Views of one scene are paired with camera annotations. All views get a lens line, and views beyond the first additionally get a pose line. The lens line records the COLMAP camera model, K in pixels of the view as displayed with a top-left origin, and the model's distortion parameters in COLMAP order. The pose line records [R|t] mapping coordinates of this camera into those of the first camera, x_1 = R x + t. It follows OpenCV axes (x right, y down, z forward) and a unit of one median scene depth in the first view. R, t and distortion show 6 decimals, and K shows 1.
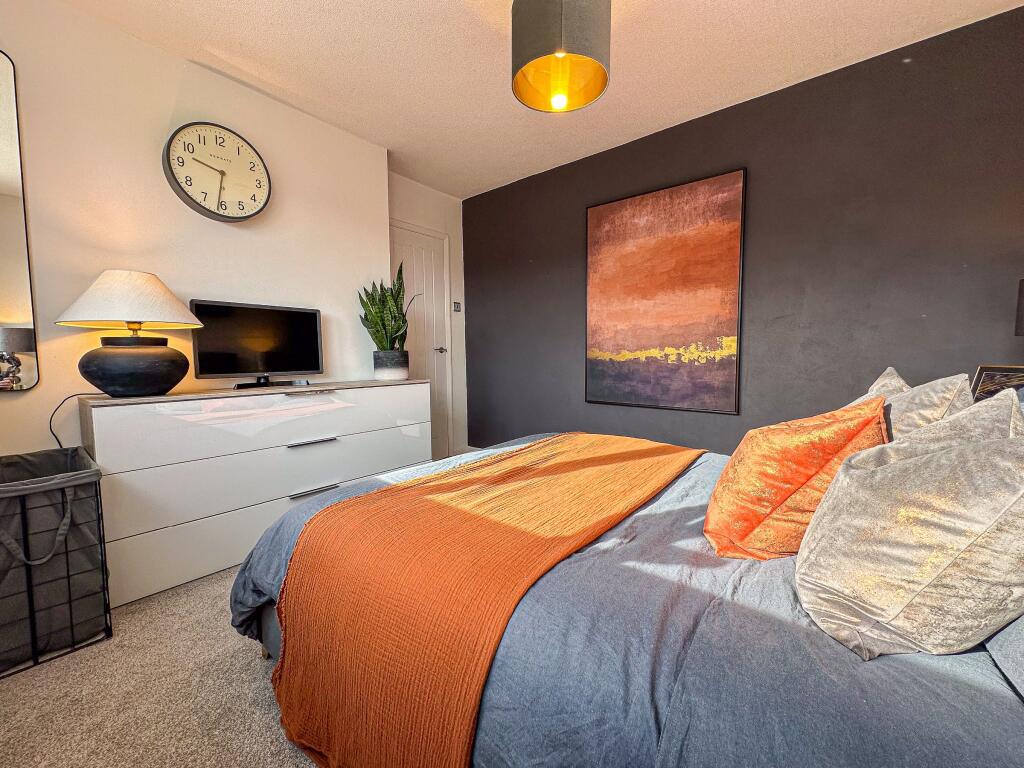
lens RADIAL K [[412.1, 0, 510.7], [0, 412.1, 383.2], [0, 0, 1]] dist [-0.001740, 0.000124]
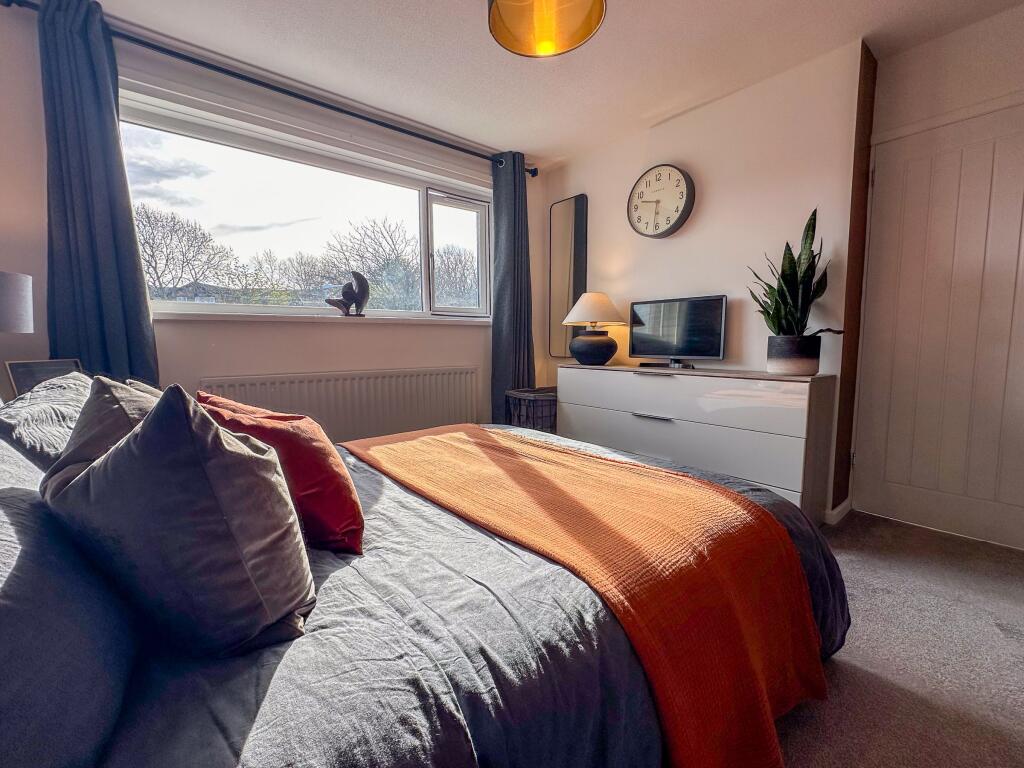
lens RADIAL K [[425.2, 0, 512.0], [0, 425.2, 384.0], [0, 0, 1]] dist [-0.000944, -0.000062]
pose [[-0.205155, 0.103340, -0.973259, 0.796347], [-0.060711, 0.991152, 0.118037, -0.069234], [0.976845, 0.083303, -0.197066, 0.893370]]
